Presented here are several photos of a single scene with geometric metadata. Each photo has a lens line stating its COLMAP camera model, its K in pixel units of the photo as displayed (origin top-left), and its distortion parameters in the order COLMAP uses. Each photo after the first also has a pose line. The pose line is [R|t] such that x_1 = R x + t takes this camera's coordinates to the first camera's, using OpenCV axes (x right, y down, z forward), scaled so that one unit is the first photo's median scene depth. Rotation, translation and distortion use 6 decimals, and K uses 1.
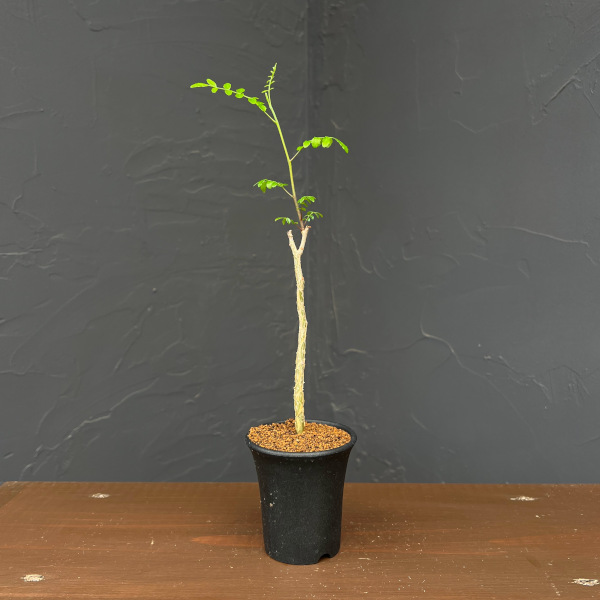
lens RADIAL K [[677.9, 0, 293.4], [0, 677.9, 285.5], [0, 0, 1]] dist [0.064172, 0.000000]
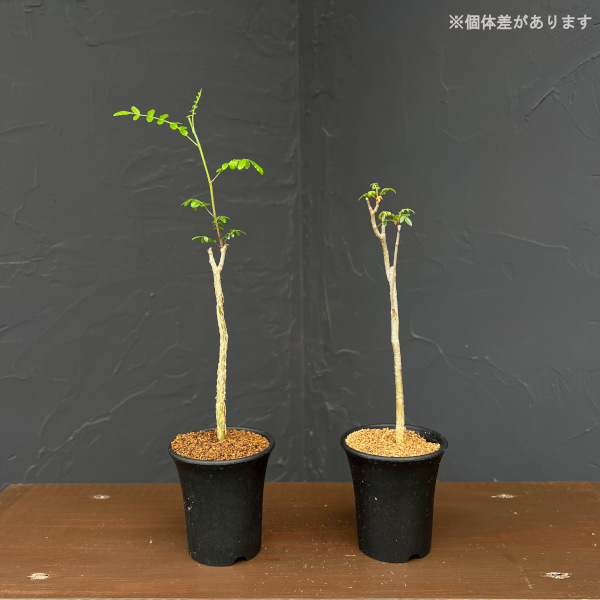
lens RADIAL K [[677.9, 0, 290.7], [0, 677.9, 280.3], [0, 0, 1]] dist [0.064172, 0.000000]
pose [[0.999951, -0.009577, -0.002474, 0.009405], [0.009582, 0.999952, 0.001993, -0.016127], [0.002455, -0.002017, 0.999995, -0.032441]]
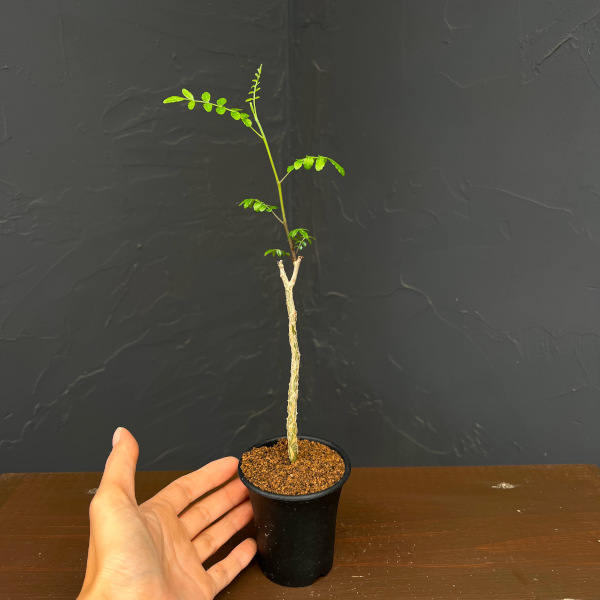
lens RADIAL K [[603.5, 0, 294.5], [0, 603.5, 286.8], [0, 0, 1]] dist [0.036306, 0.000000]
pose [[0.999183, -0.016862, 0.036722, -0.009181], [0.009424, 0.980953, 0.194015, -0.110082], [-0.039294, -0.193510, 0.980311, 0.102711]]
